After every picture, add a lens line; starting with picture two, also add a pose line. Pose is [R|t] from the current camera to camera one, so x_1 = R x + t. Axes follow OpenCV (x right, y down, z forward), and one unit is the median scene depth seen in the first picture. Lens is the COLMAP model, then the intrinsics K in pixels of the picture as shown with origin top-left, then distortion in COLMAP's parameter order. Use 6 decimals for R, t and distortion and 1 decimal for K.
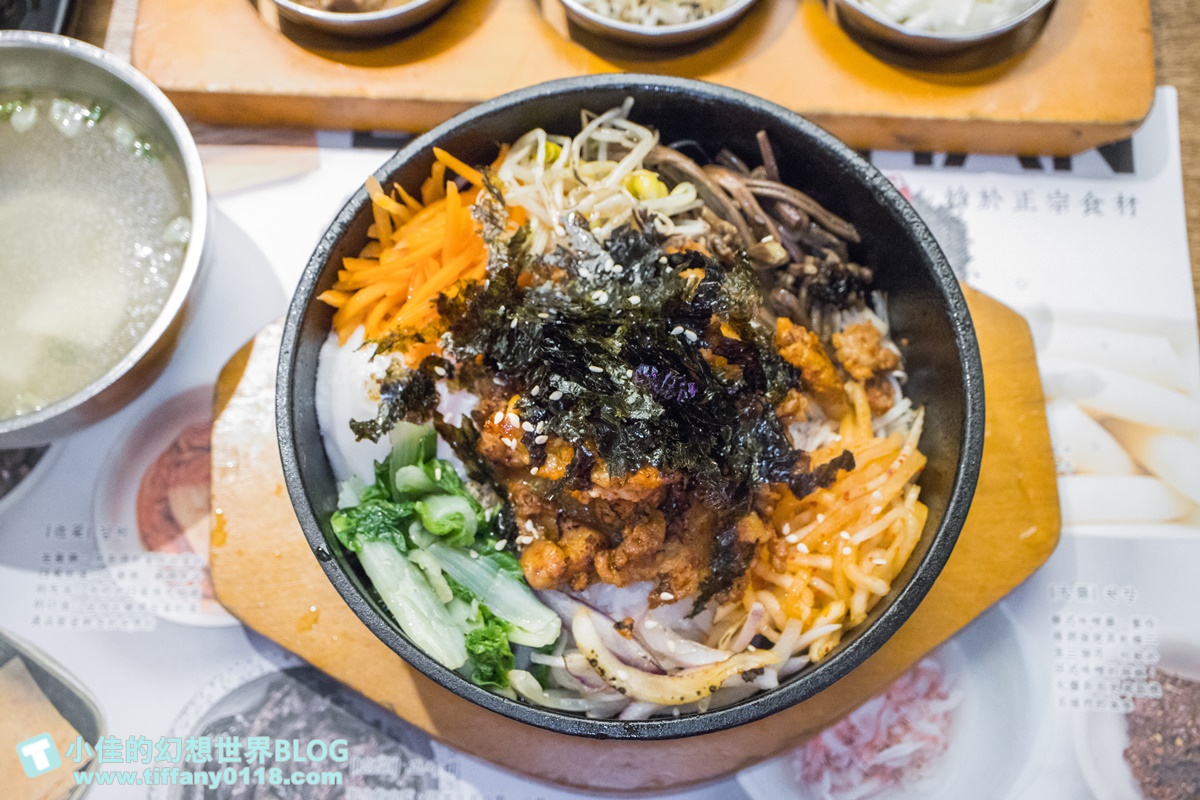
lens RADIAL K [[1729.0, 0, 600.0], [0, 1729.0, 400.0], [0, 0, 1]] dist [0.000591, 0.004772]
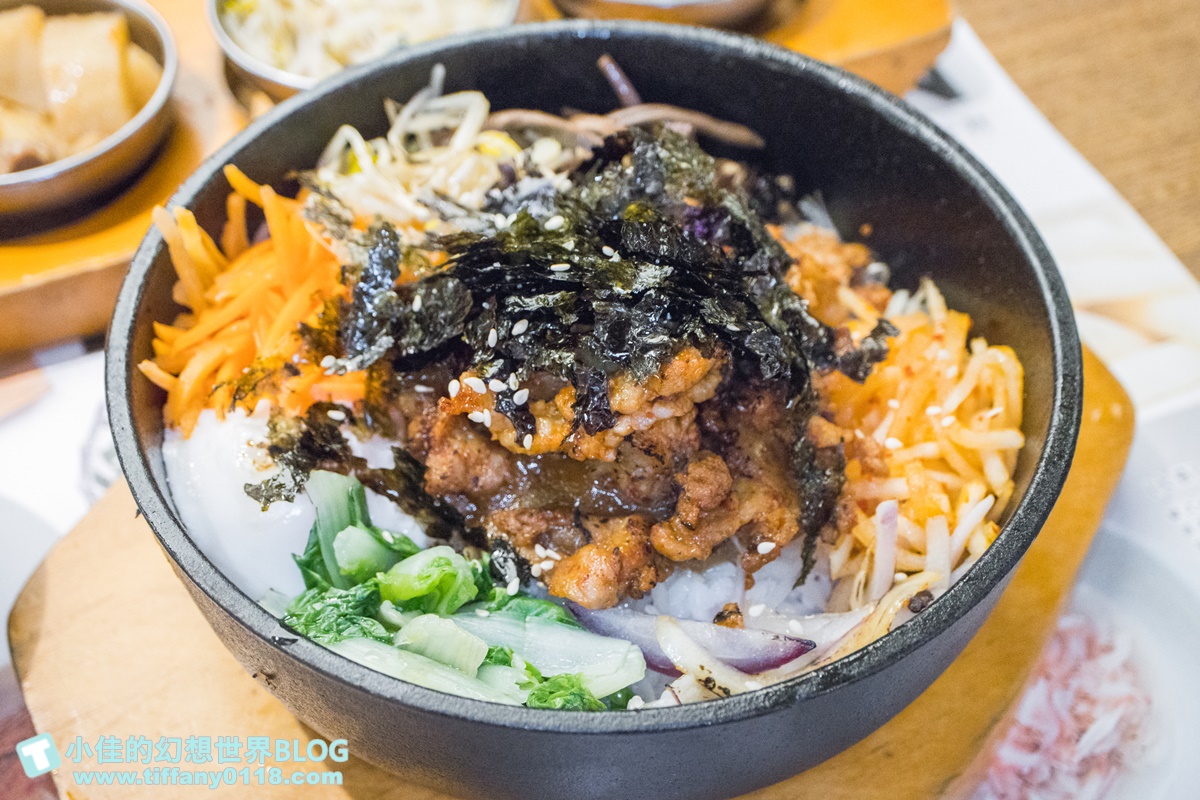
lens RADIAL K [[1729.0, 0, 600.0], [0, 1729.0, 400.0], [0, 0, 1]] dist [0.000591, 0.004772]
pose [[0.901840, -0.304866, 0.306172, -0.212392], [0.402866, 0.849420, -0.340860, 0.266459], [-0.156152, 0.430747, 0.888861, 0.348246]]
